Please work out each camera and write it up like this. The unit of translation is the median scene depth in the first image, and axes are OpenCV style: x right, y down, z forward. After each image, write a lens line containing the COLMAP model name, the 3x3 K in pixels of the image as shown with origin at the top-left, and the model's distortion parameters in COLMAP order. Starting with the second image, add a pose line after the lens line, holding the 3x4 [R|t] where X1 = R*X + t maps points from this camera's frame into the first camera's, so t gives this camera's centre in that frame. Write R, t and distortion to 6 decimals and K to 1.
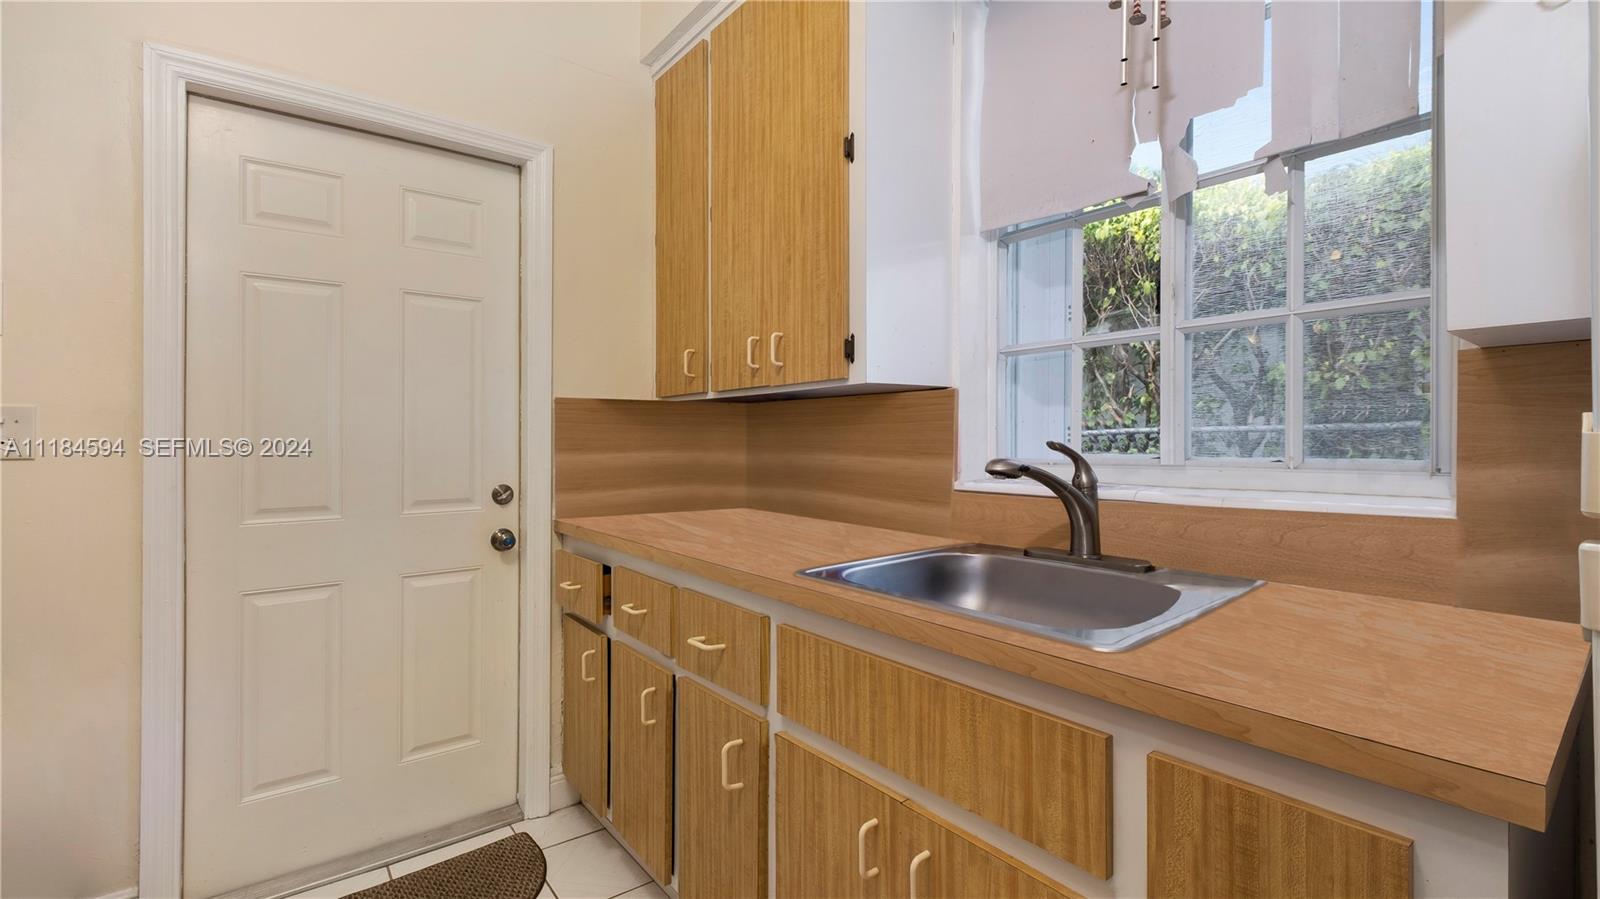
lens RADIAL K [[703.9, 0, 793.5], [0, 703.9, 430.2], [0, 0, 1]] dist [-0.014193, 0.007795]
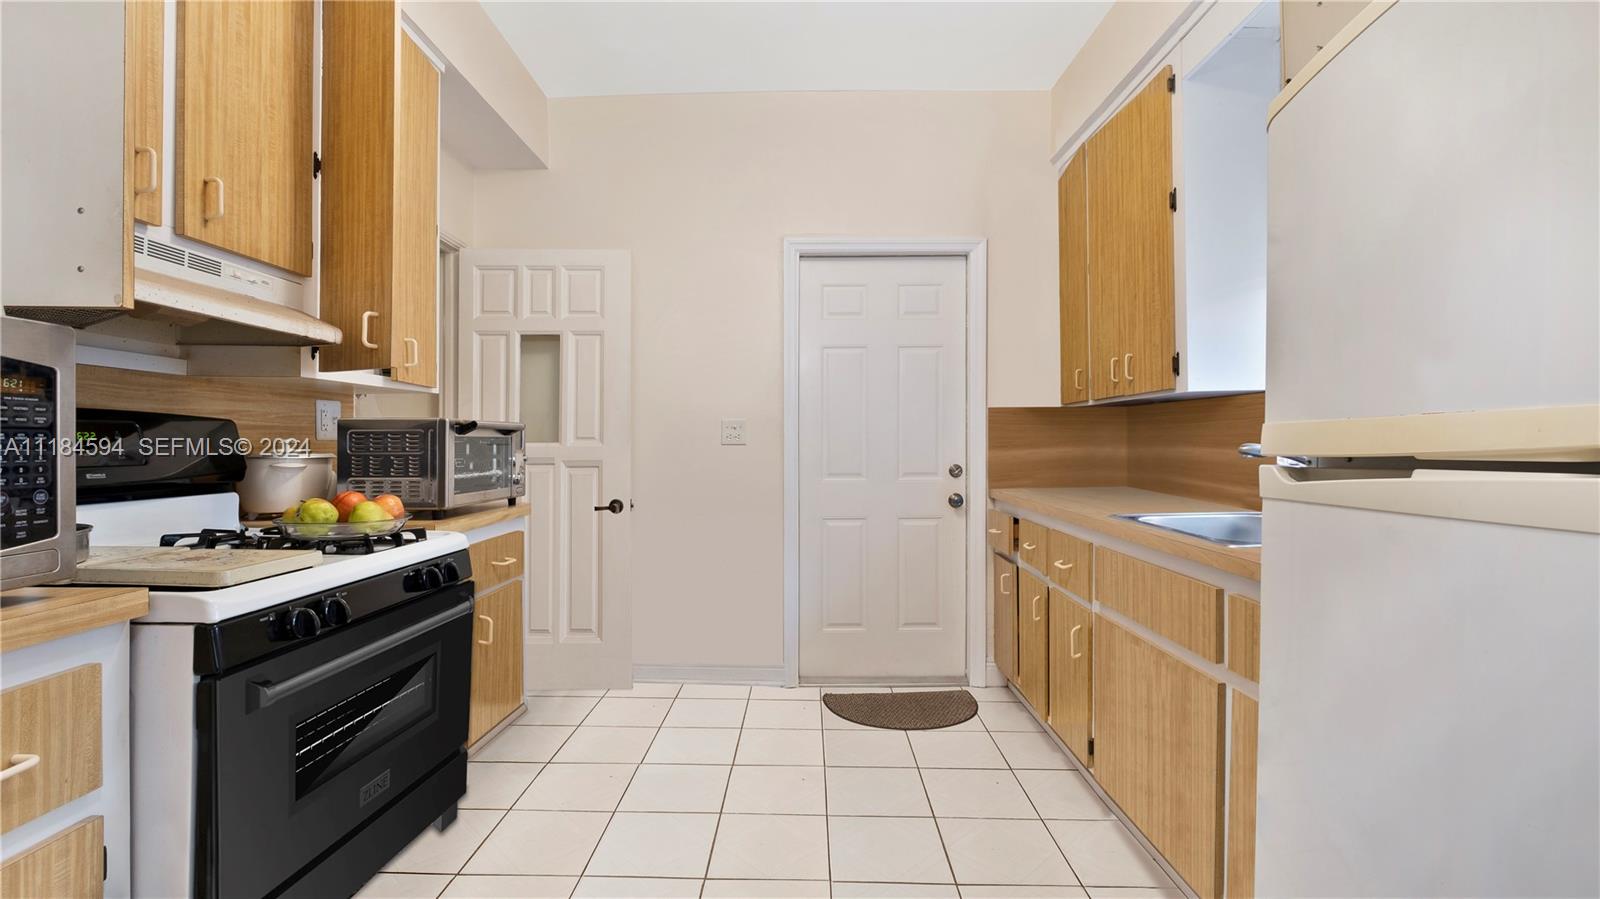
lens RADIAL K [[703.9, 0, 793.5], [0, 703.9, 430.2], [0, 0, 1]] dist [-0.014193, 0.007795]
pose [[0.767554, -0.009716, -0.640910, 0.320527], [0.002515, 0.999923, -0.012147, 0.020642], [0.640979, 0.007711, 0.767520, -0.439788]]
